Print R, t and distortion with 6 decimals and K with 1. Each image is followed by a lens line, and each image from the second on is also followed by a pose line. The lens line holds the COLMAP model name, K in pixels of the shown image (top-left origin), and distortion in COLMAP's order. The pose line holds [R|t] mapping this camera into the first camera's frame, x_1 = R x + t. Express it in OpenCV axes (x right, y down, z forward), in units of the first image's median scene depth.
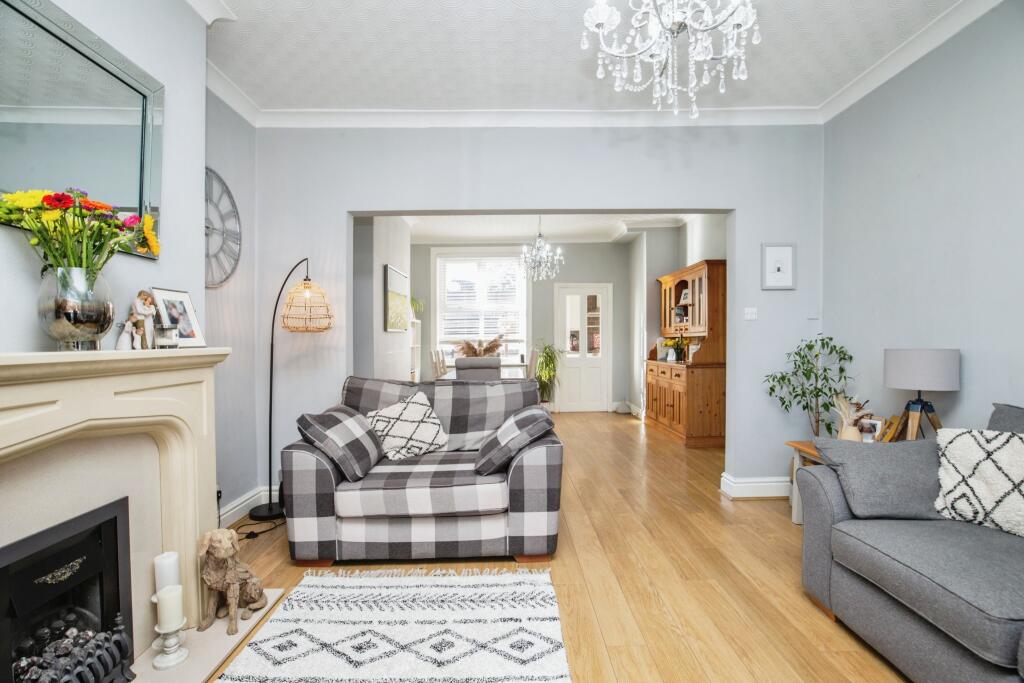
lens RADIAL K [[469.5, 0, 511.0], [0, 469.5, 342.9], [0, 0, 1]] dist [-0.002923, -0.000407]
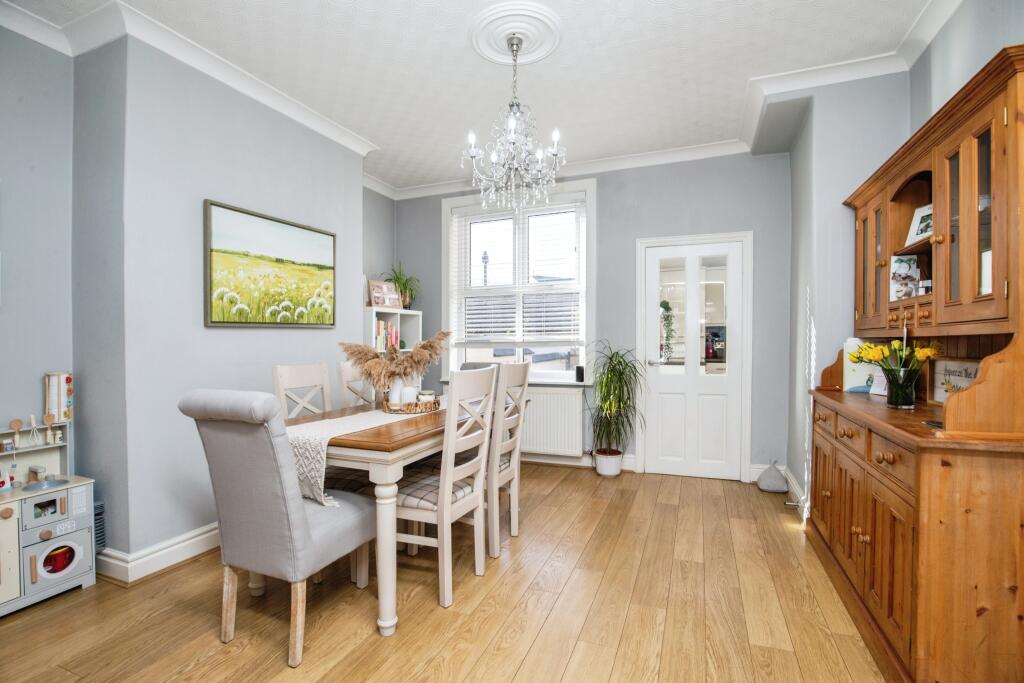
lens RADIAL K [[469.5, 0, 514.0], [0, 469.5, 342.9], [0, 0, 1]] dist [-0.002923, -0.000407]
pose [[0.925095, 0.006691, -0.379678, 0.184771], [-0.007010, 0.999975, 0.000542, -0.005246], [0.379672, 0.002160, 0.925119, 0.467993]]
